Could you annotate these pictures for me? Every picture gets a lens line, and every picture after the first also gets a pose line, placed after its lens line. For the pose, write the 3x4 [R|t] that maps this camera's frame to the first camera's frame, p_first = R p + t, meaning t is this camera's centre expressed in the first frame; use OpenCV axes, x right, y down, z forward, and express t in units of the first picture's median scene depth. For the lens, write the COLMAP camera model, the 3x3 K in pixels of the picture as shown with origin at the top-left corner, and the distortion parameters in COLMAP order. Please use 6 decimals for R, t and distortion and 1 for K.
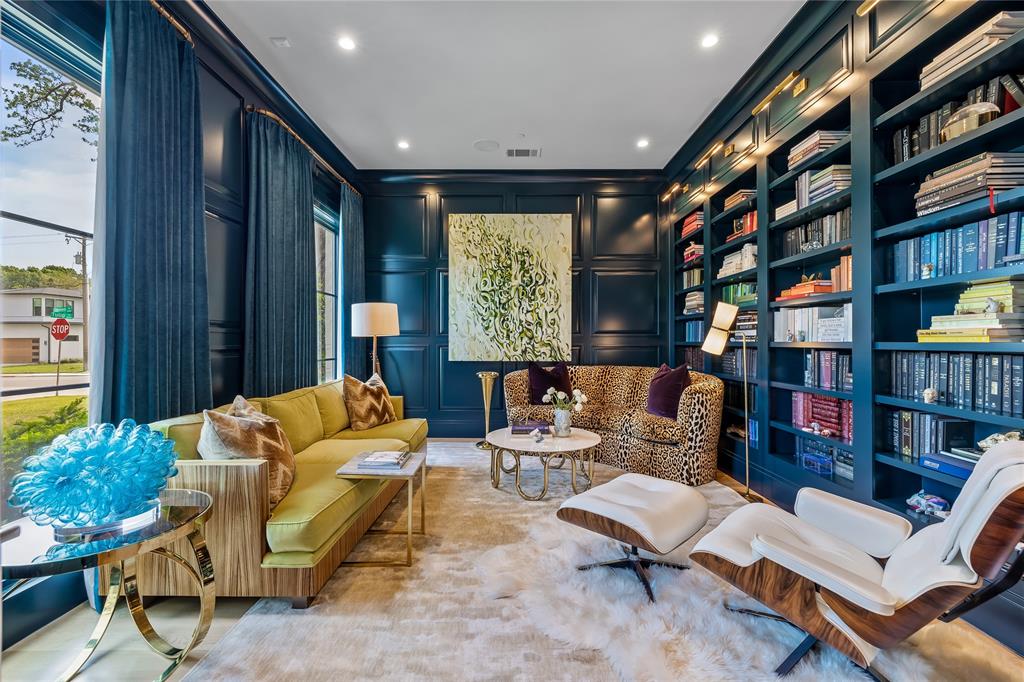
lens RADIAL K [[439.0, 0, 510.7], [0, 439.0, 343.1], [0, 0, 1]] dist [-0.000397, -0.000229]
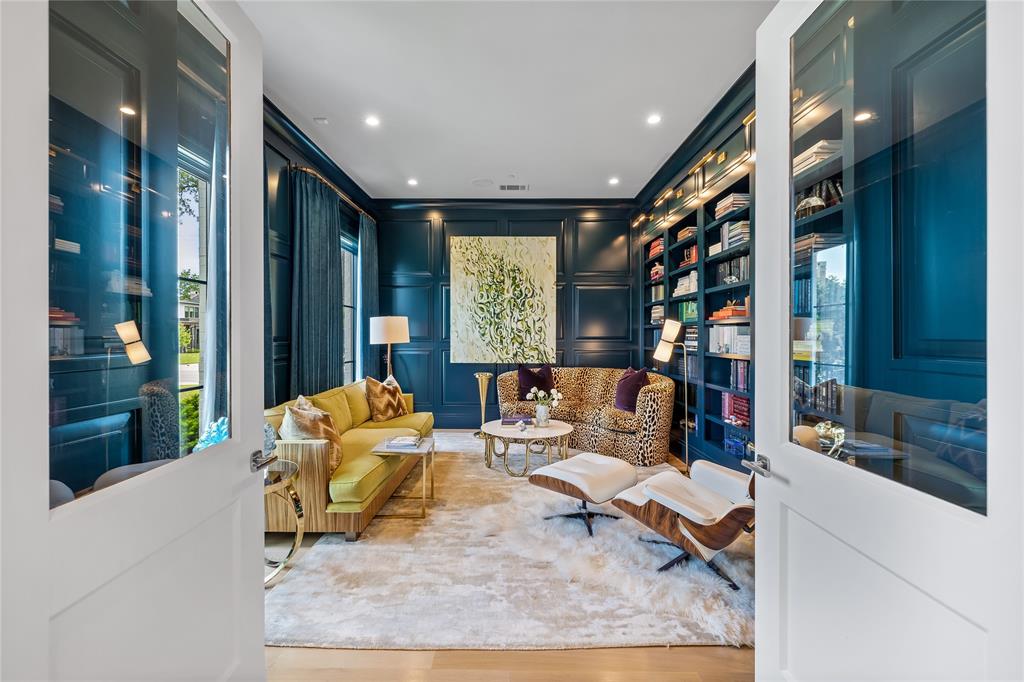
lens RADIAL K [[427.3, 0, 508.5], [0, 427.3, 339.1], [0, 0, 1]] dist [-0.000407, 0.000208]
pose [[0.999998, 0.000371, -0.001796, 0.024334], [-0.000372, 1.000000, -0.000580, -0.035708], [0.001796, 0.000581, 0.999998, -0.216594]]
